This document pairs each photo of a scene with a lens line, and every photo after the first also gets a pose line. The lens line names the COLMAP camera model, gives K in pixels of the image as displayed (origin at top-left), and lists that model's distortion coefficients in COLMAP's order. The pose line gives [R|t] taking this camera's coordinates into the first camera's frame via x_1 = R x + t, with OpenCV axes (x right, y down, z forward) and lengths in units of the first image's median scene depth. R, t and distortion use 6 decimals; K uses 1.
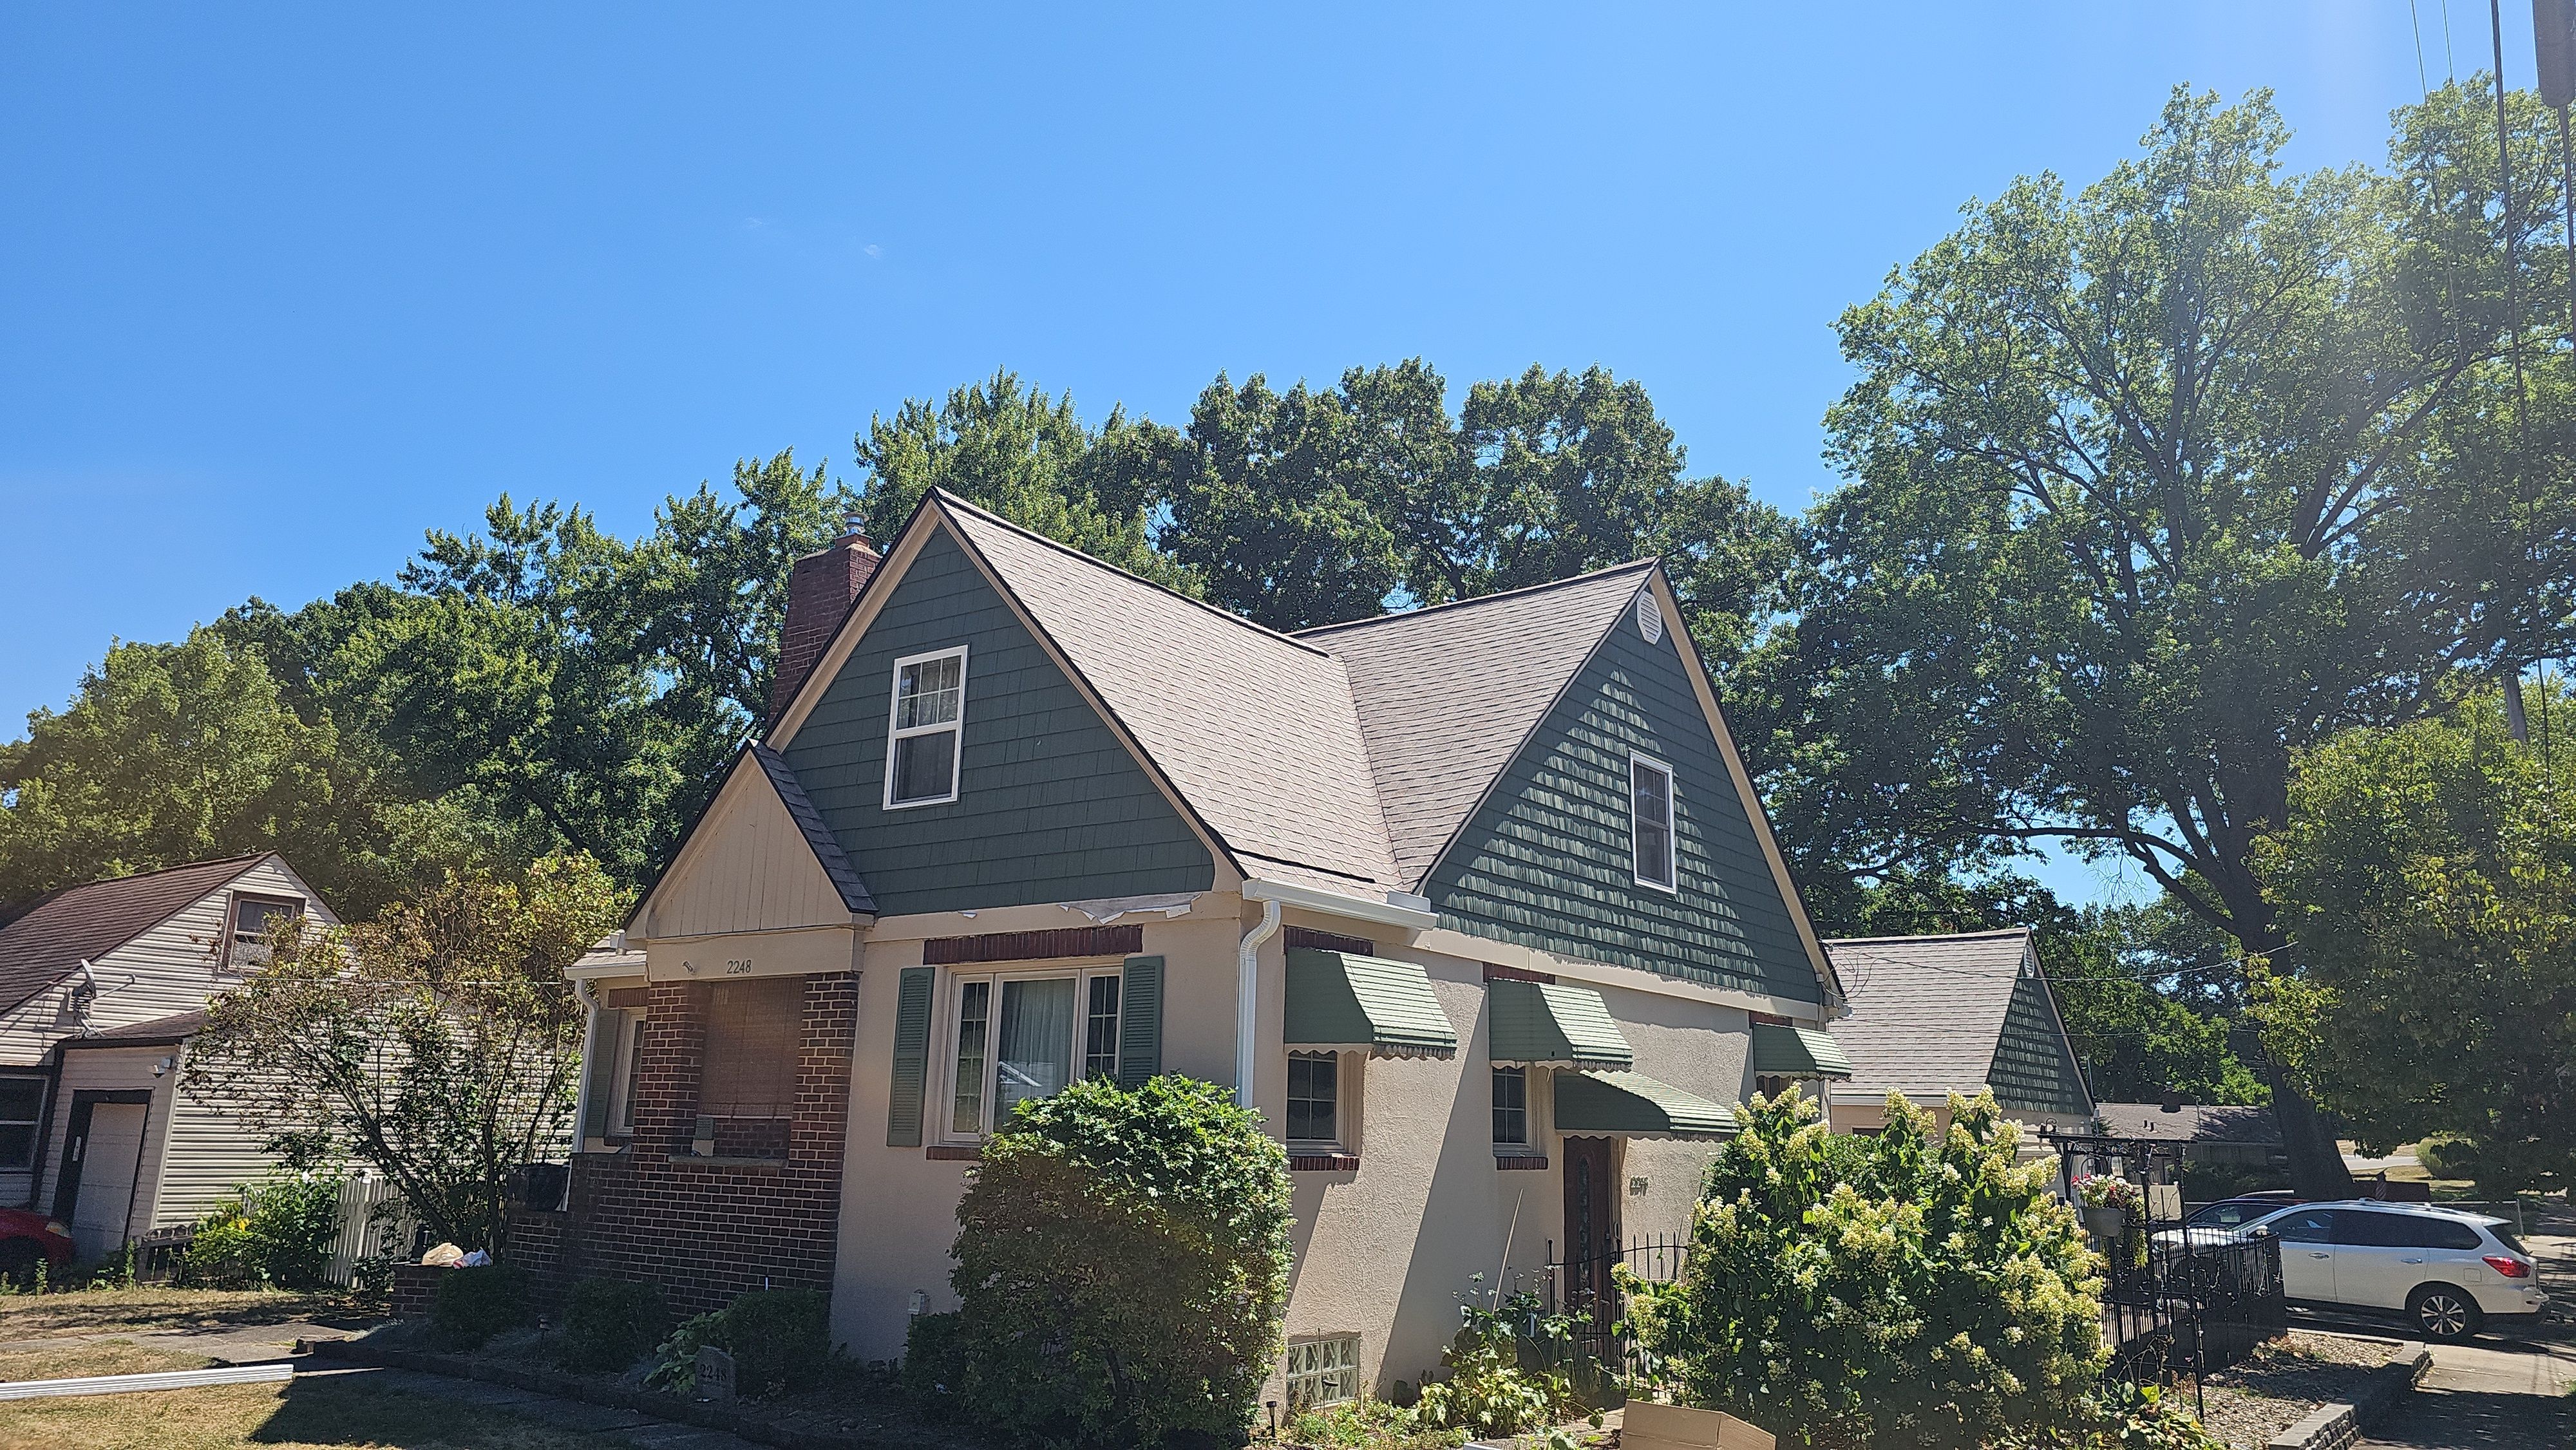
lens RADIAL K [[1716.8, 0, 1299.3], [0, 1716.8, 724.6], [0, 0, 1]] dist [0.062882, -0.071488]
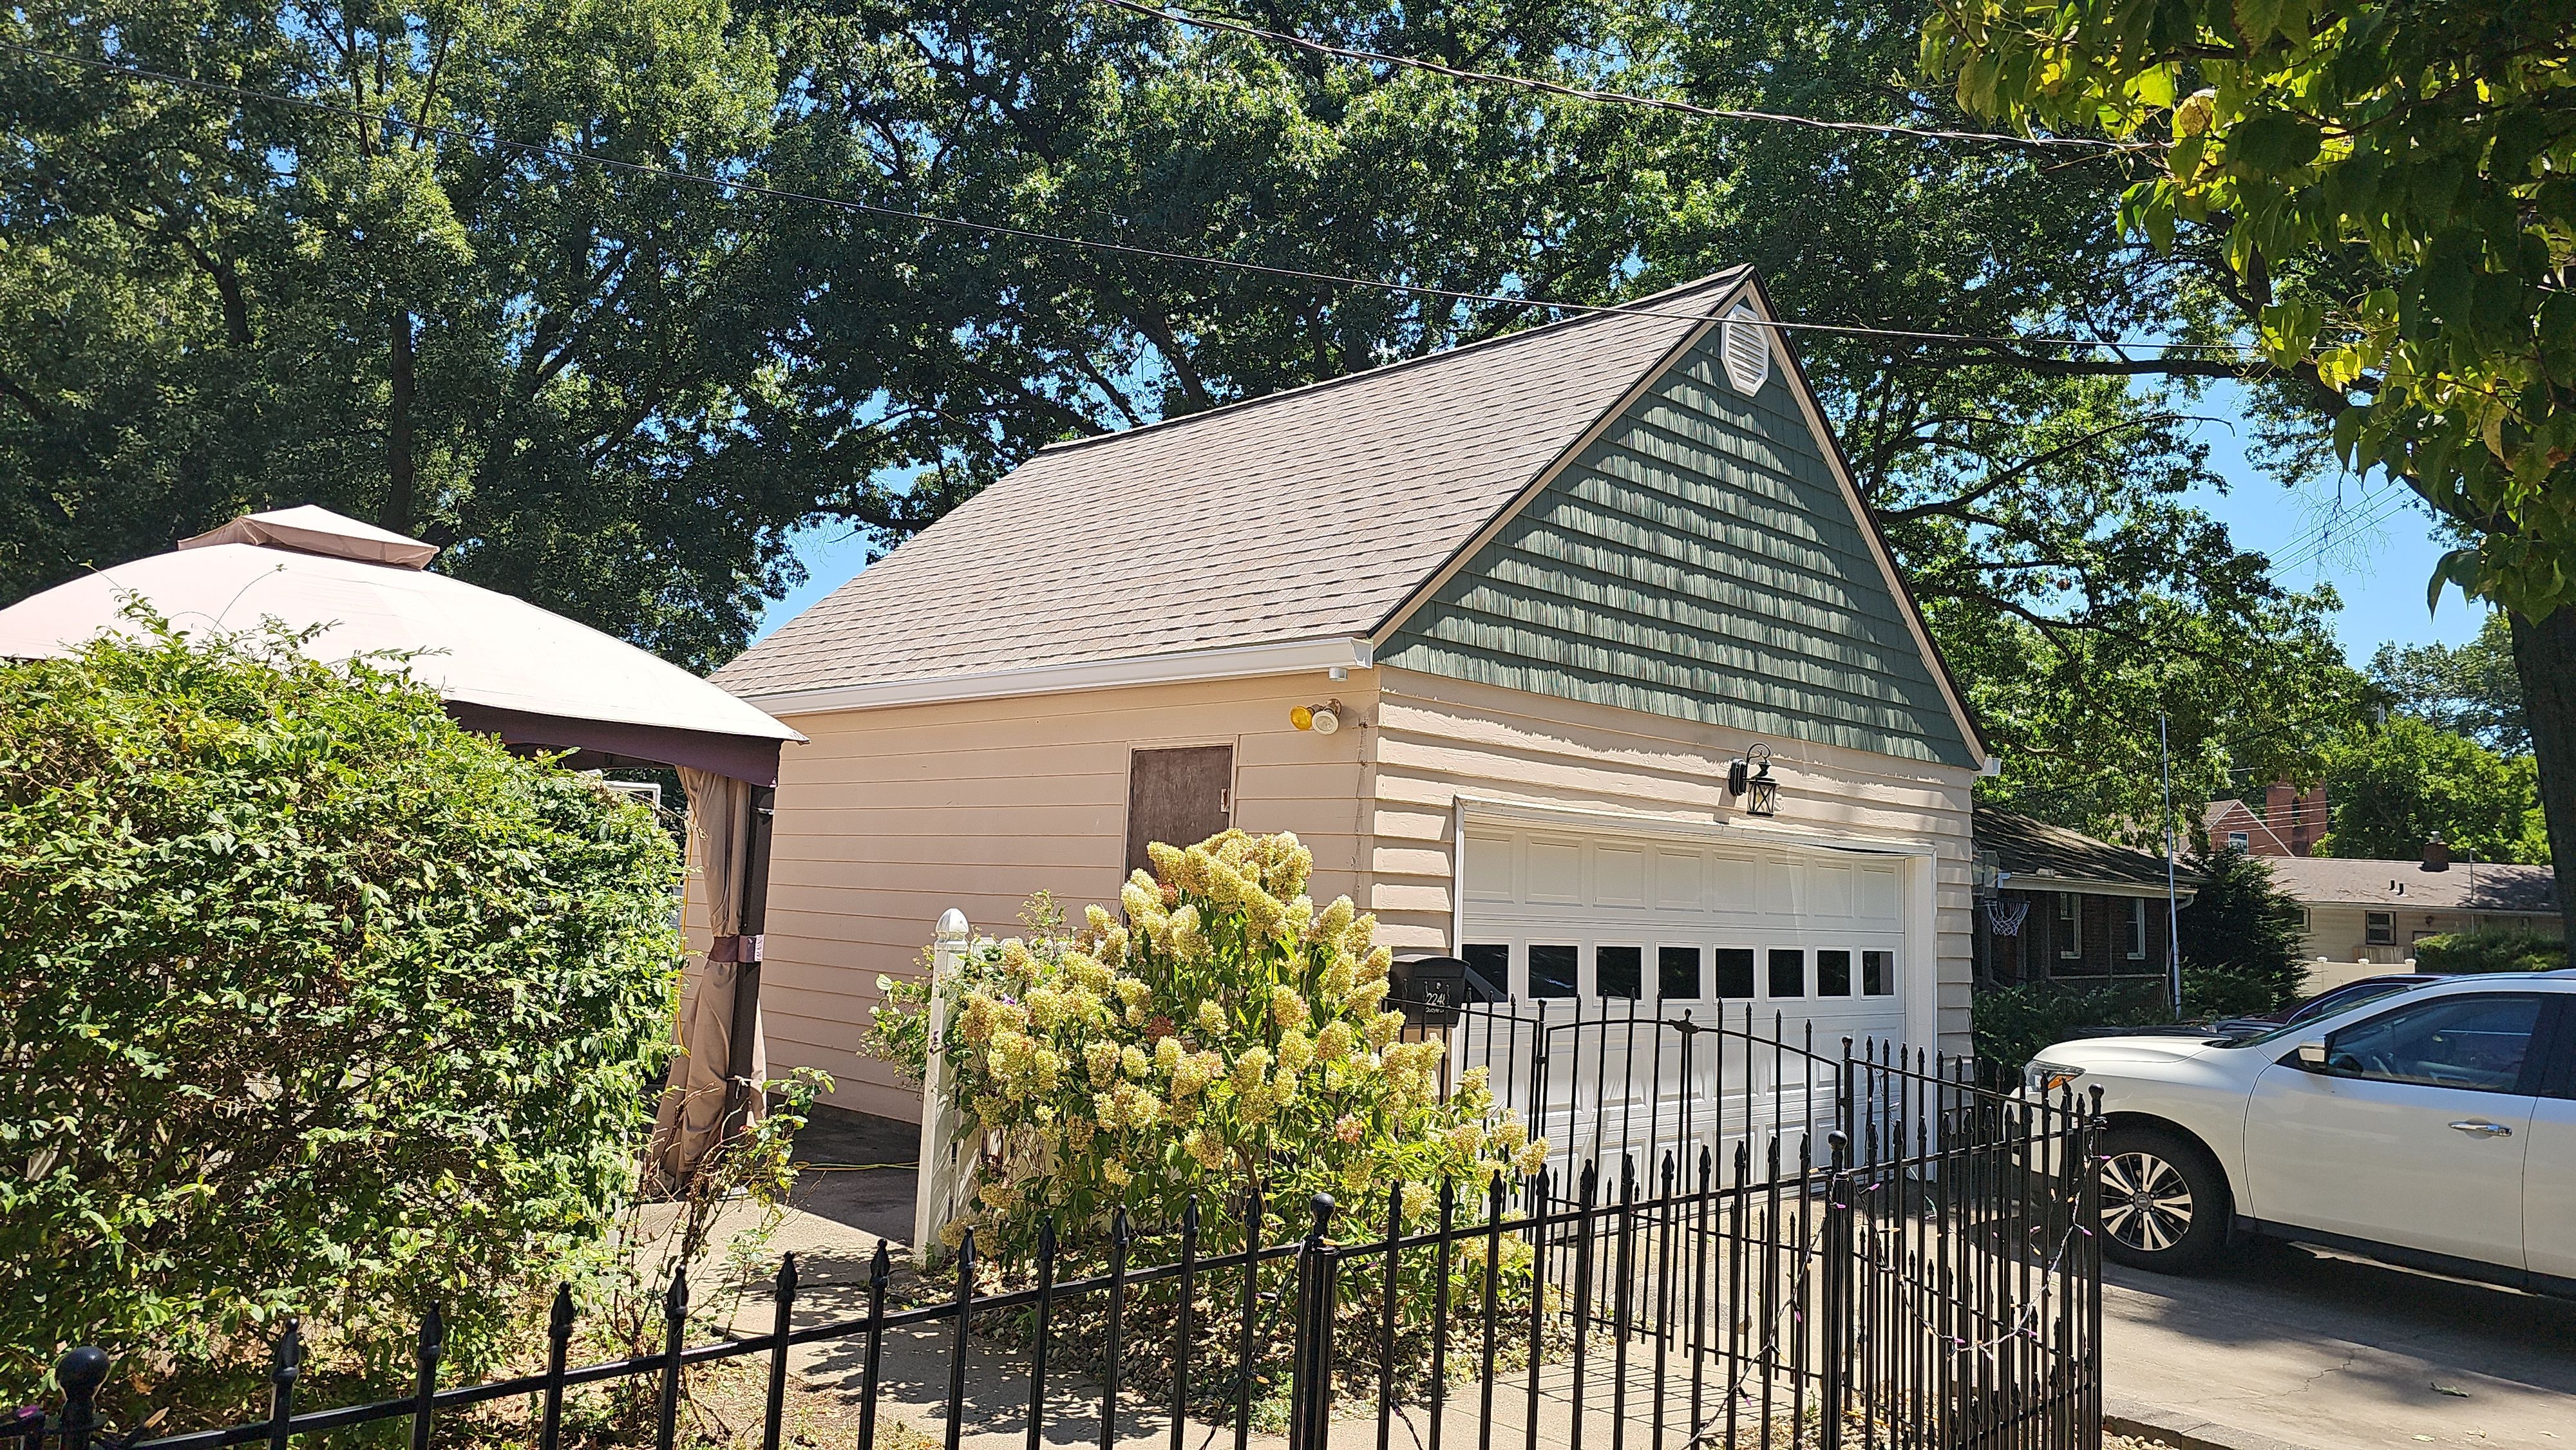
lens RADIAL K [[1721.8, 0, 1295.3], [0, 1721.8, 716.6], [0, 0, 1]] dist [0.012058, 0.002161]
pose [[0.988350, 0.001150, -0.152194, 0.576675], [0.017464, 0.992510, 0.120910, 0.257127], [0.151193, -0.122160, 0.980927, 0.910225]]
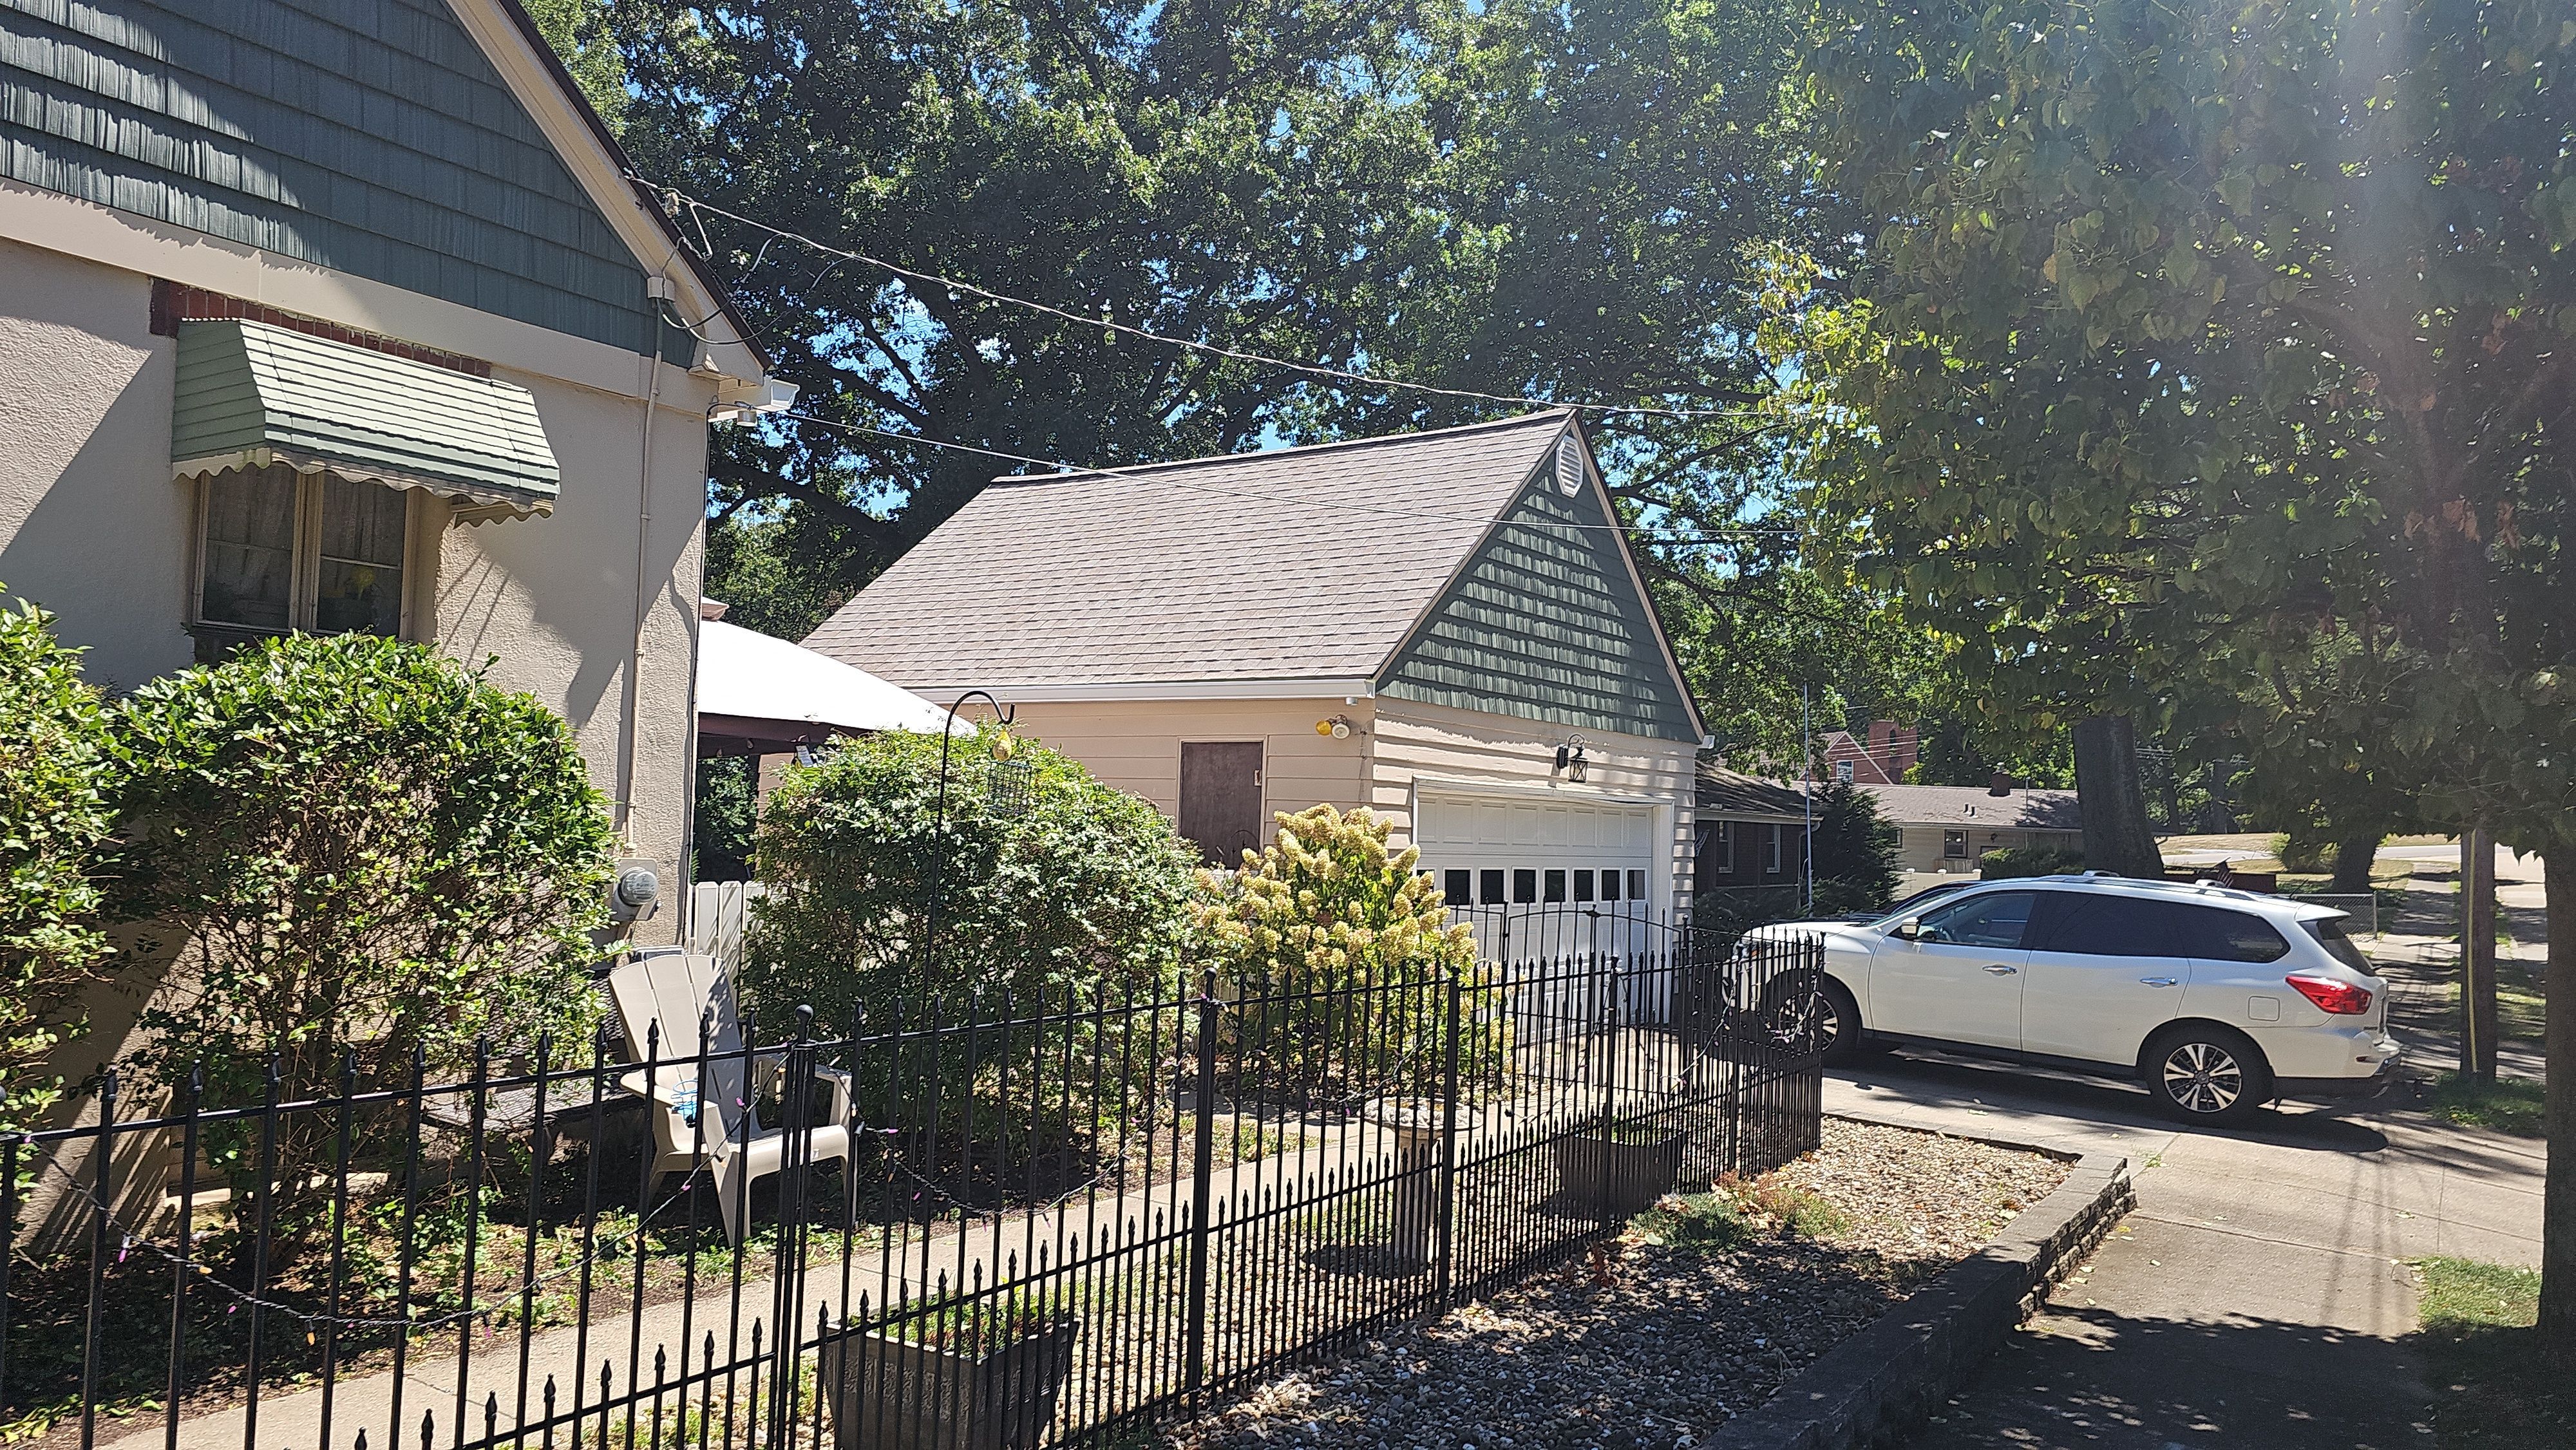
lens RADIAL K [[1716.8, 0, 1299.3], [0, 1716.8, 724.6], [0, 0, 1]] dist [0.062882, -0.071488]
pose [[0.999086, 0.011384, 0.041190, 0.470814], [-0.018202, 0.985424, 0.169142, 0.192096], [-0.038664, -0.169737, 0.984731, 0.661062]]
